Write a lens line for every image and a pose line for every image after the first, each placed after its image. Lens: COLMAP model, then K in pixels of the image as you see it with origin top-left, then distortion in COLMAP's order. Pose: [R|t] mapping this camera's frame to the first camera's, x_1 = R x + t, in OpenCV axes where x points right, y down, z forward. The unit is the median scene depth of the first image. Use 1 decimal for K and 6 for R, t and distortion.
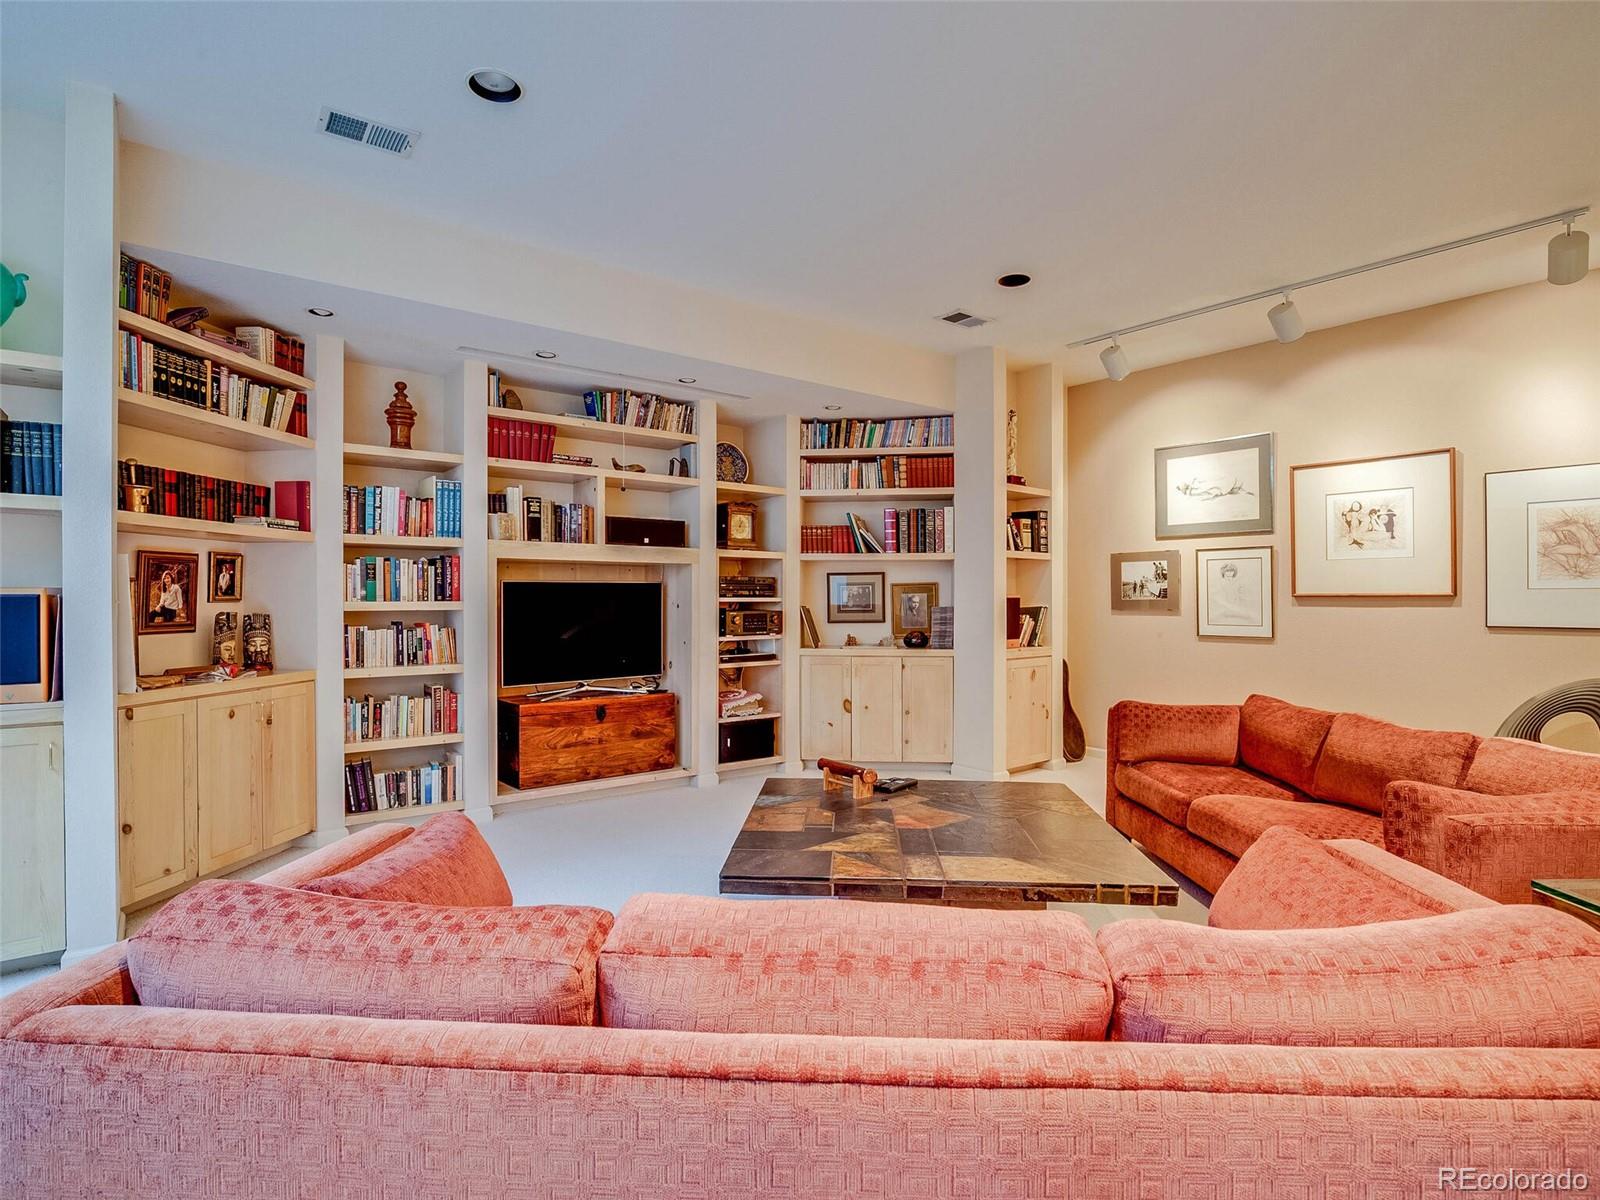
lens RADIAL K [[828.0, 0, 788.7], [0, 828.0, 600.1], [0, 0, 1]] dist [-0.038057, 0.008624]
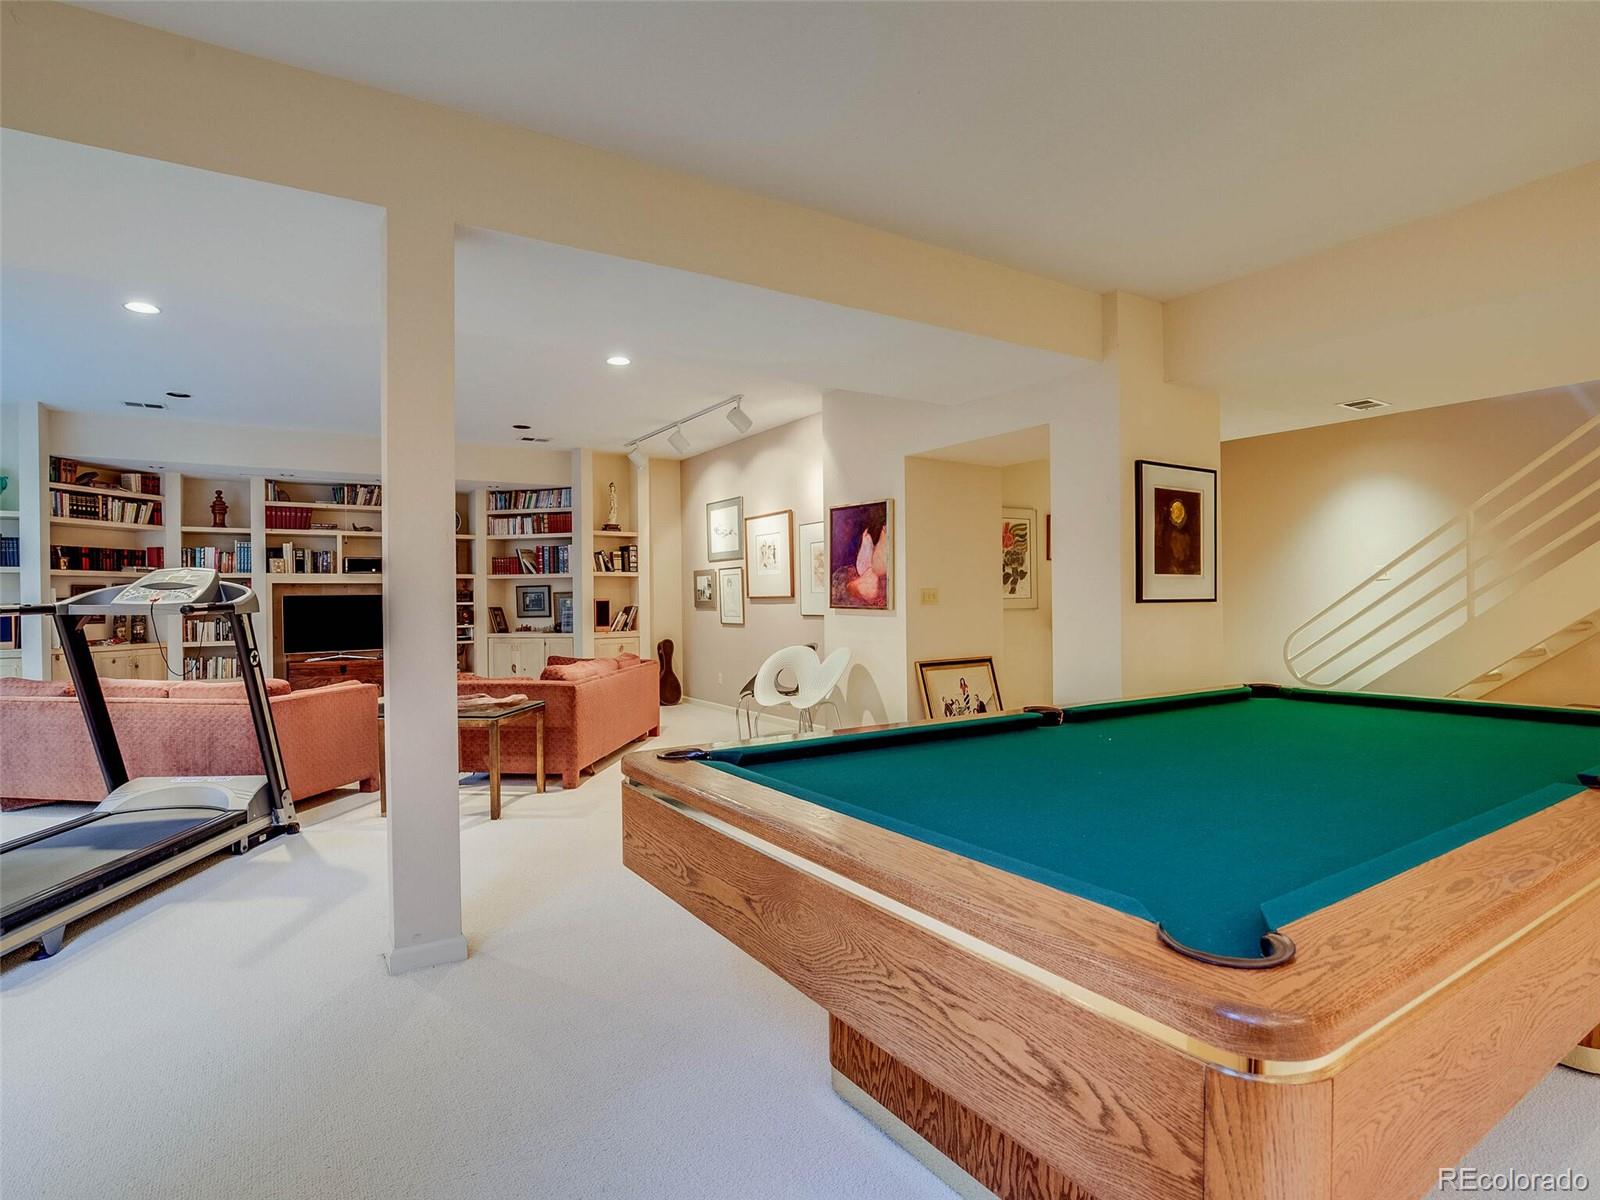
lens RADIAL K [[828.0, 0, 773.8], [0, 828.0, 603.4], [0, 0, 1]] dist [-0.038057, 0.008624]
pose [[0.994738, -0.010978, -0.101859, 0.952928], [0.011284, 0.999933, 0.002431, 0.002605], [0.101826, -0.003567, 0.994796, -0.709882]]
